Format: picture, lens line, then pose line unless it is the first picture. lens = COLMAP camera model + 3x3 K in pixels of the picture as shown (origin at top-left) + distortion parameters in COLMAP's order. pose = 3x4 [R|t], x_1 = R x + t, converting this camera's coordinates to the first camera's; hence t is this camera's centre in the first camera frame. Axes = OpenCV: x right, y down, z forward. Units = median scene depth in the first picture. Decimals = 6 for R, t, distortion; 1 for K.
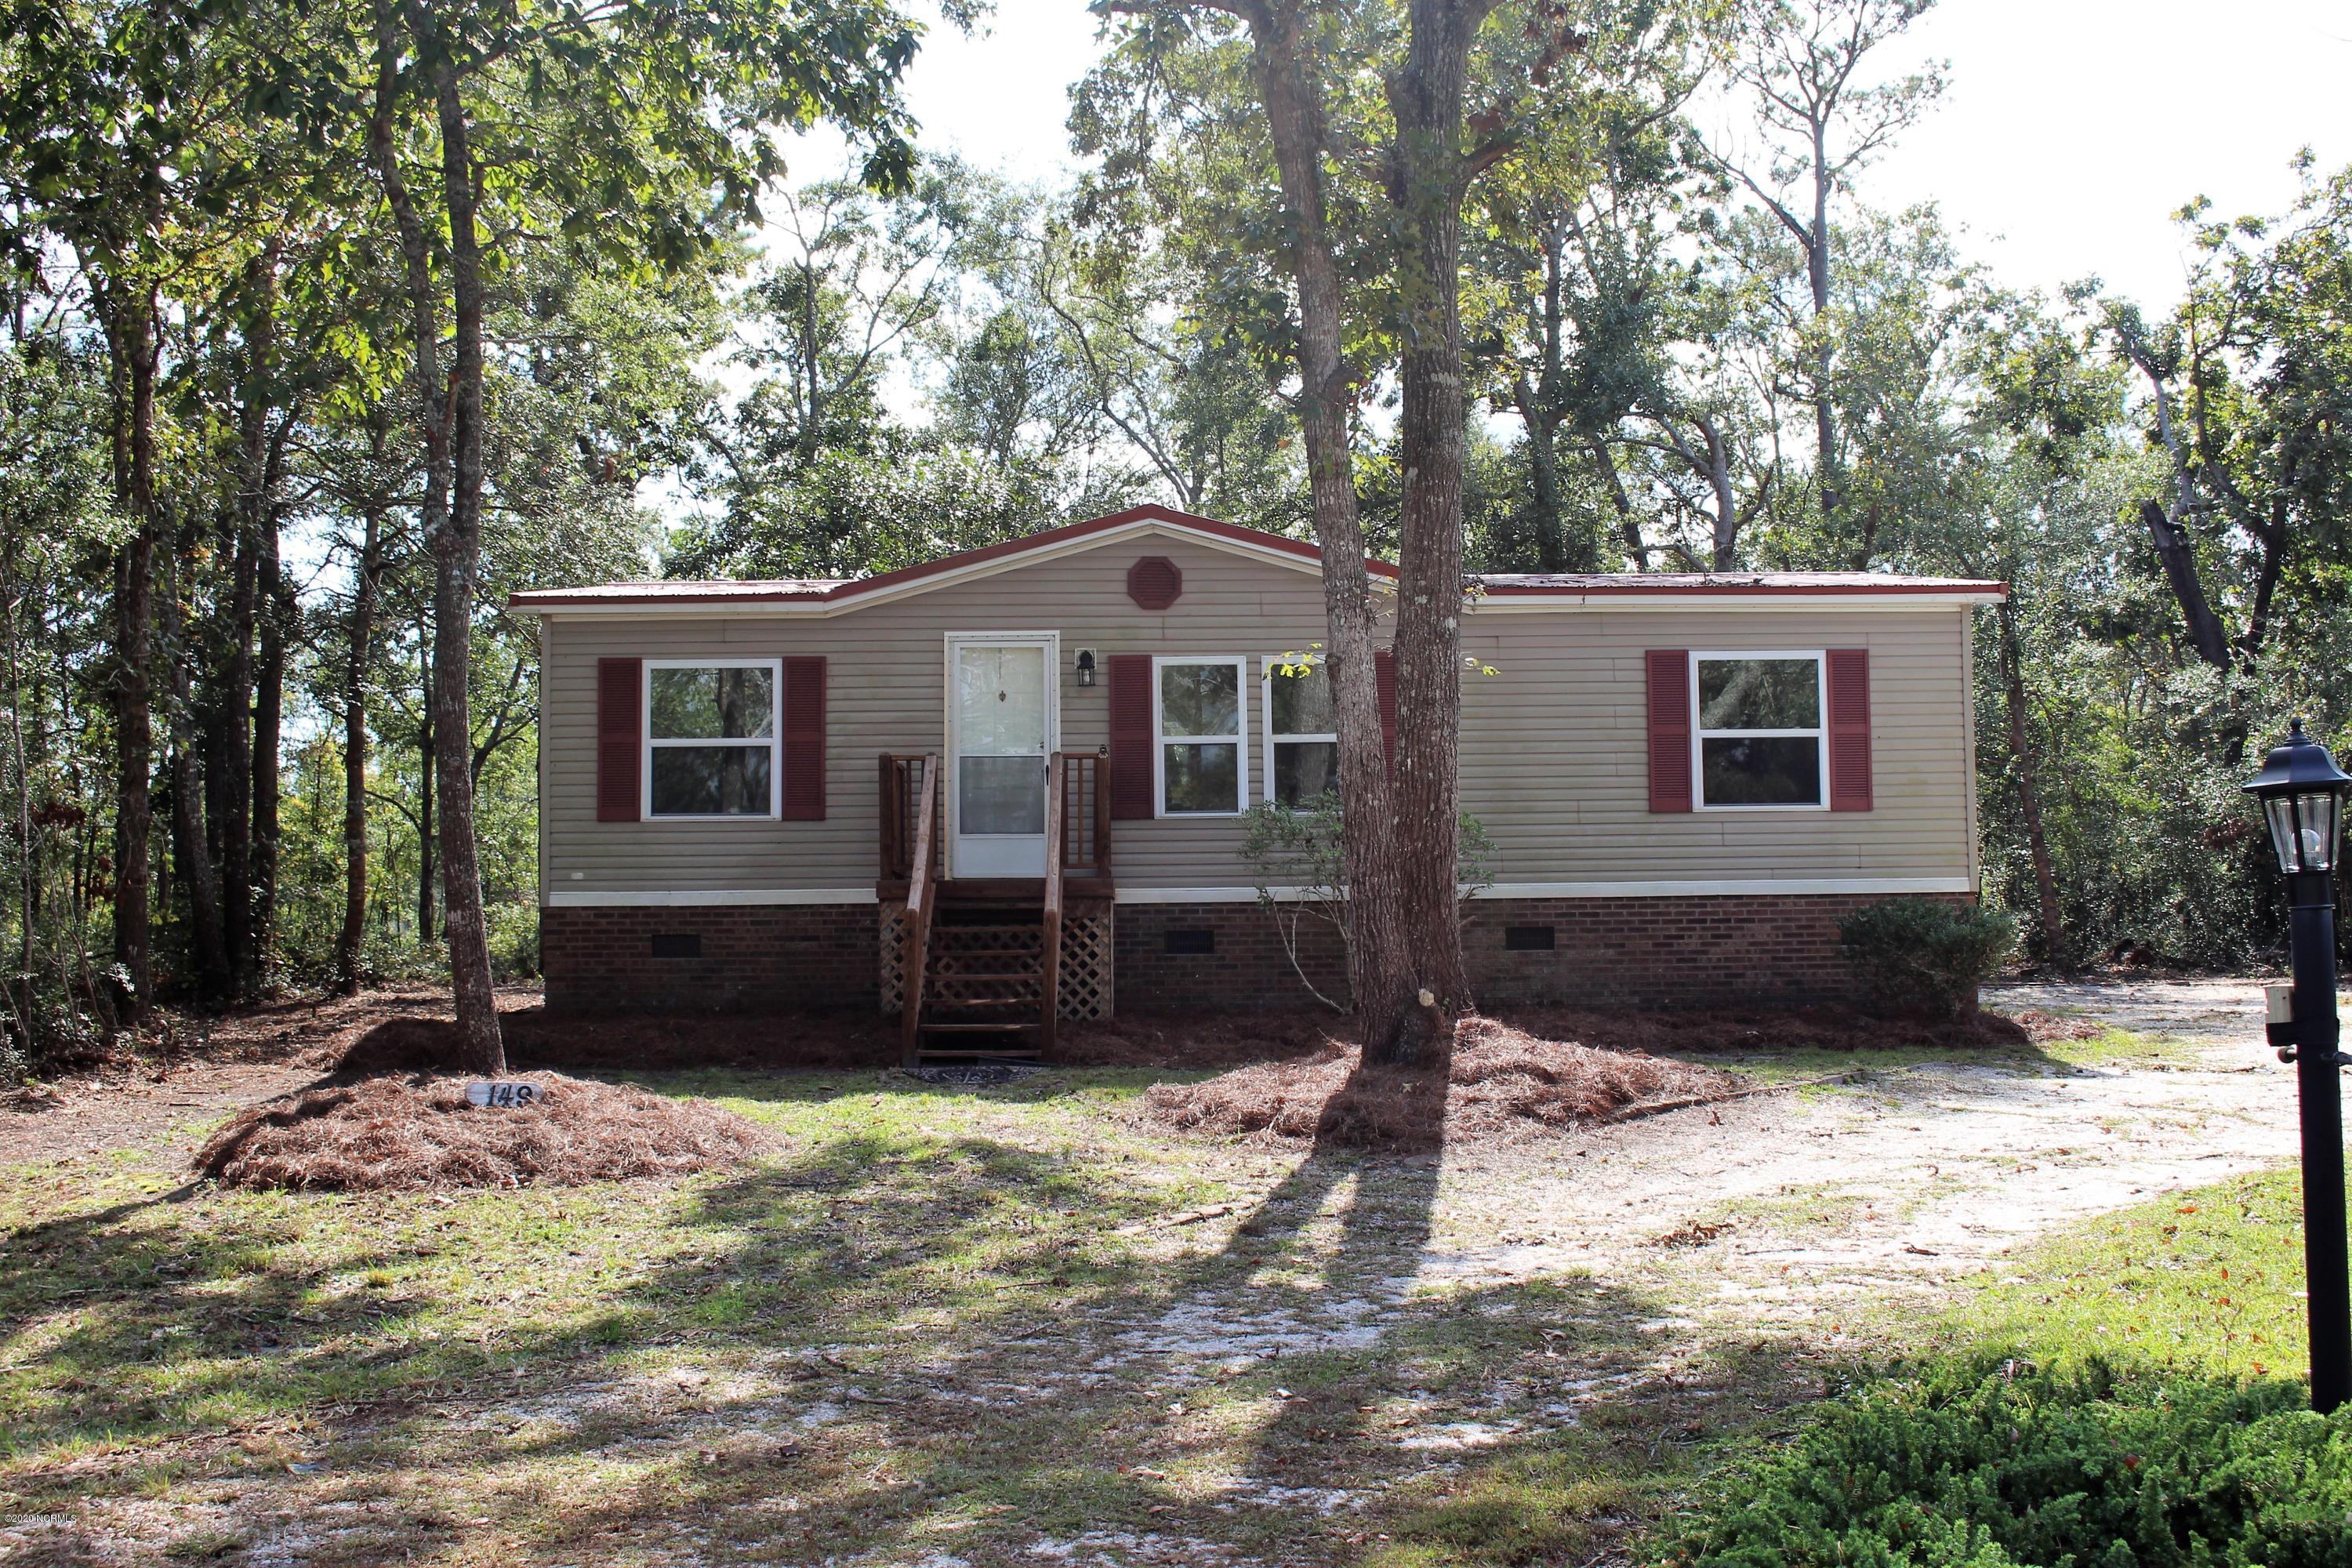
lens RADIAL K [[2058.1, 0, 1176.0], [0, 2058.1, 784.0], [0, 0, 1]] dist [-0.109666, 0.088604]
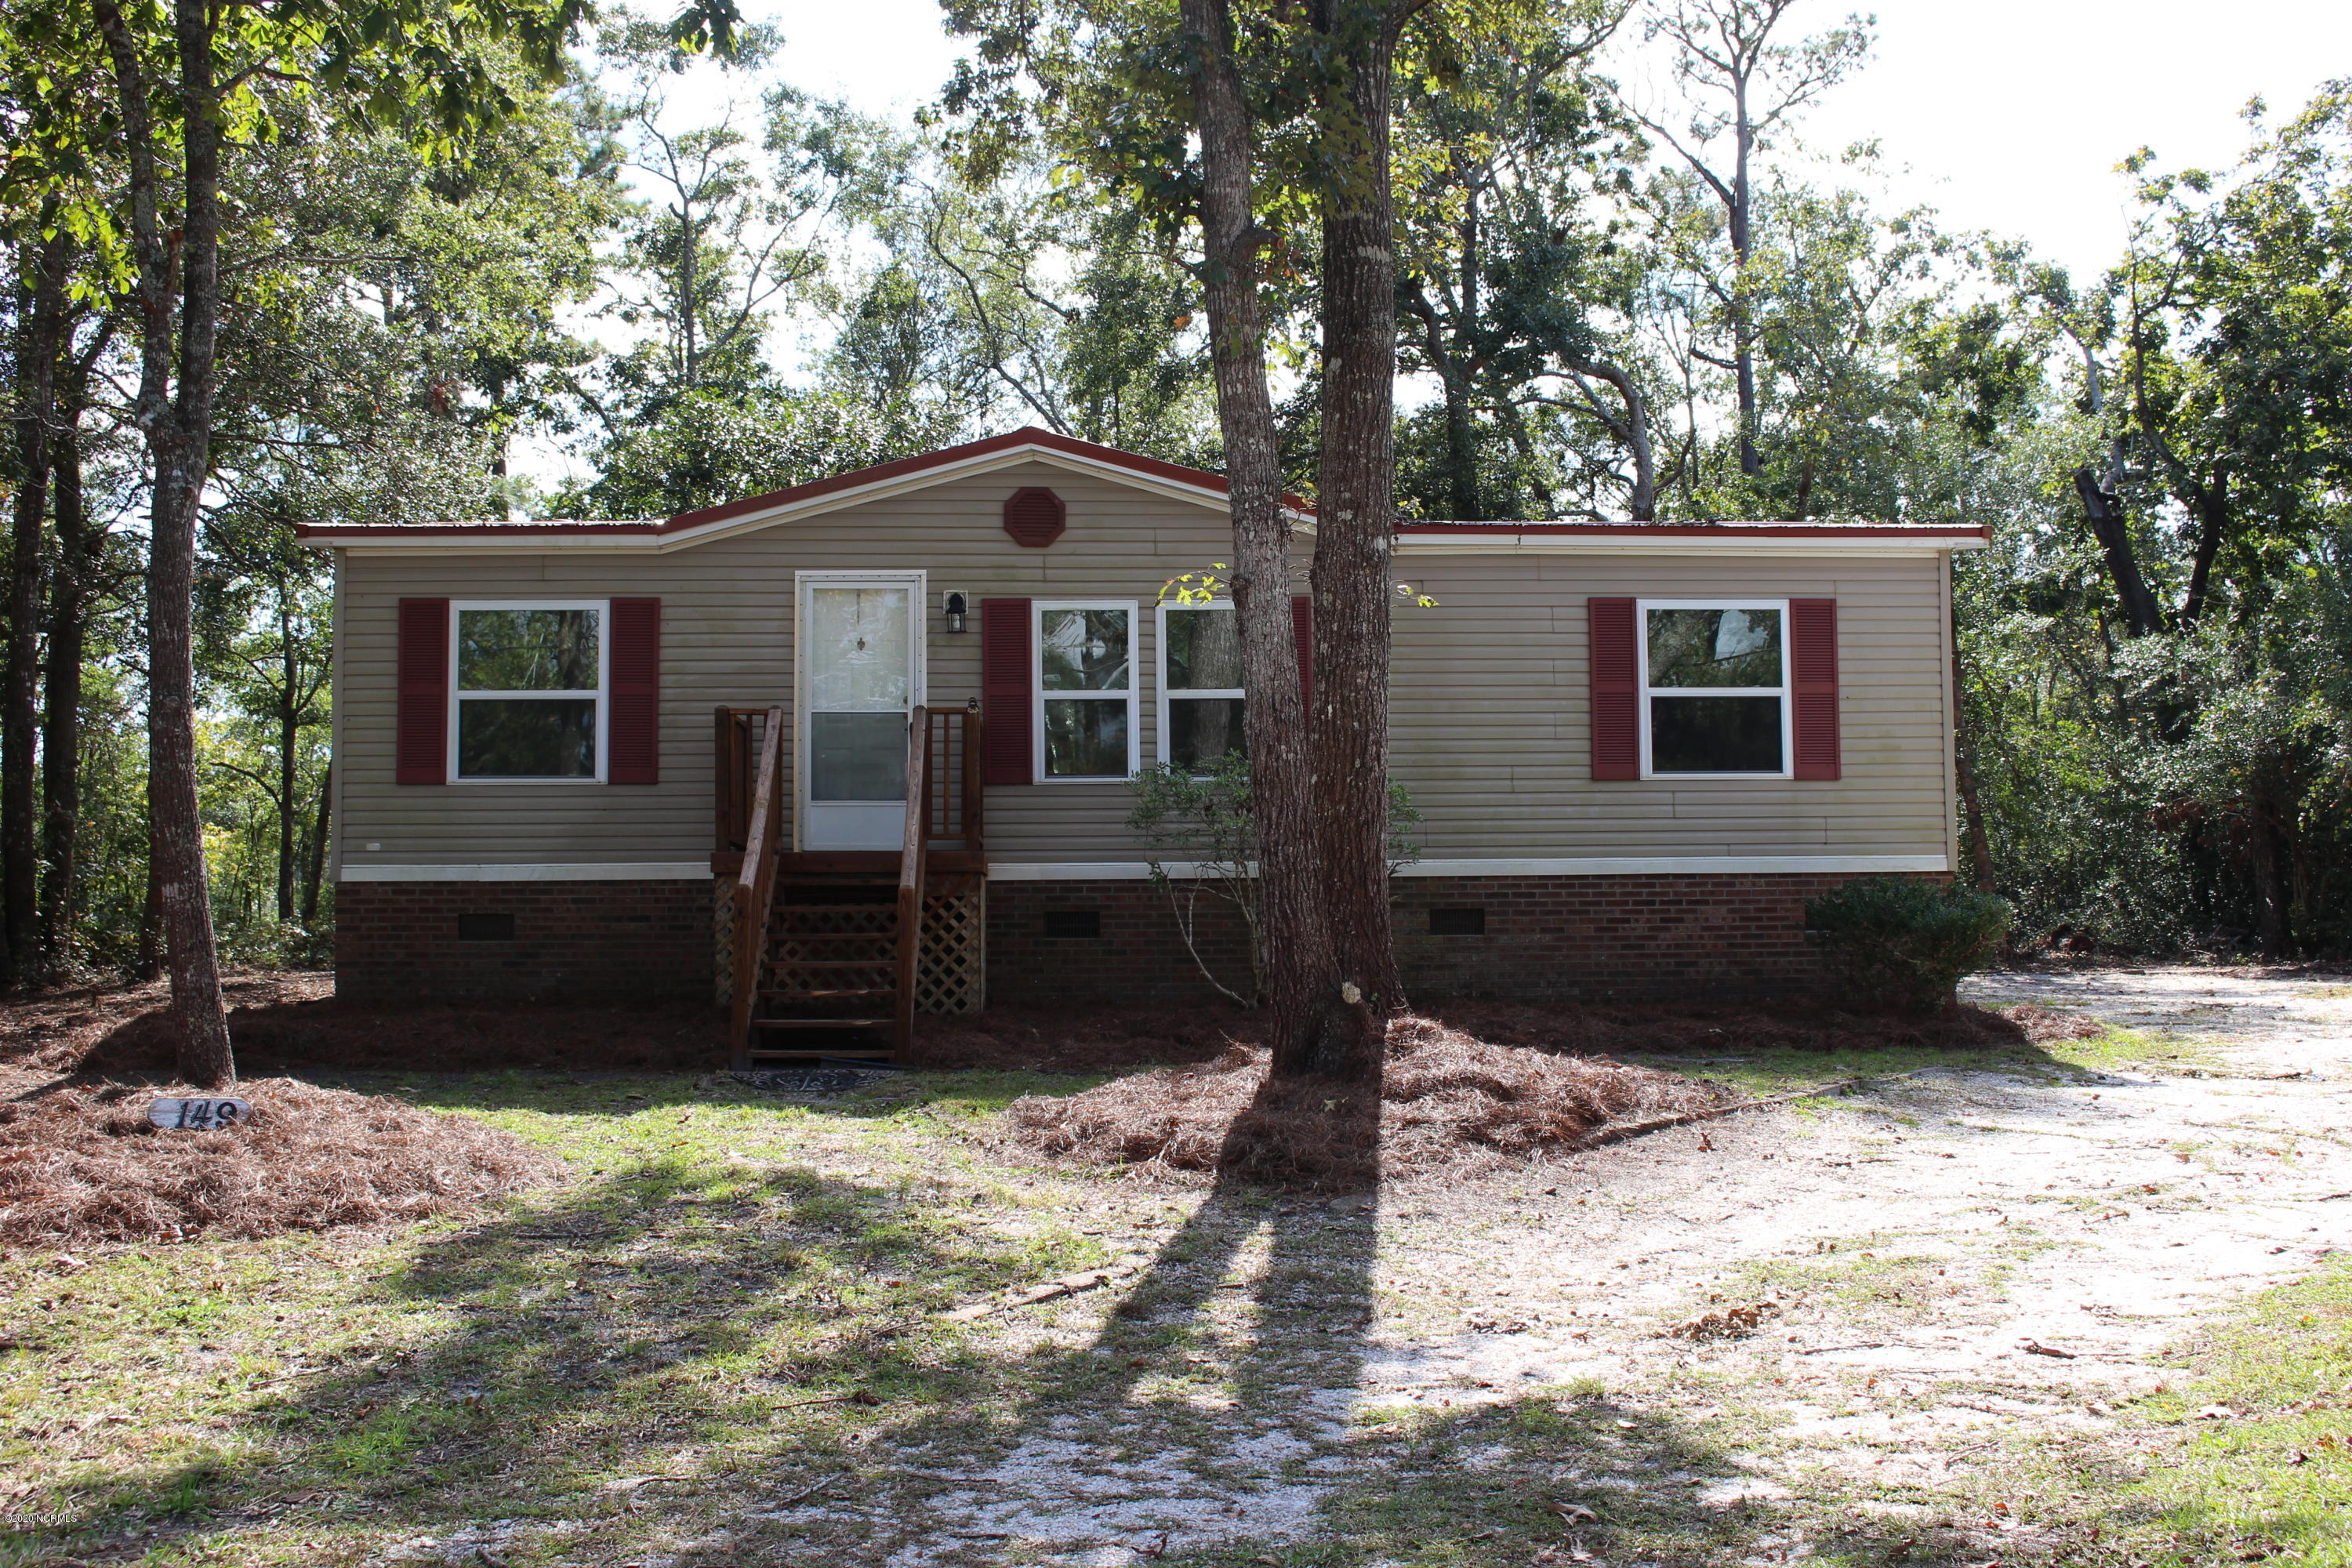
lens RADIAL K [[2123.0, 0, 1146.8], [0, 2123.0, 787.9], [0, 0, 1]] dist [-0.090051, -0.000316]
pose [[0.999330, 0.004823, 0.036270, 0.005894], [-0.005275, 0.999909, 0.012383, 0.007926], [-0.036207, -0.012566, 0.999265, 0.104332]]
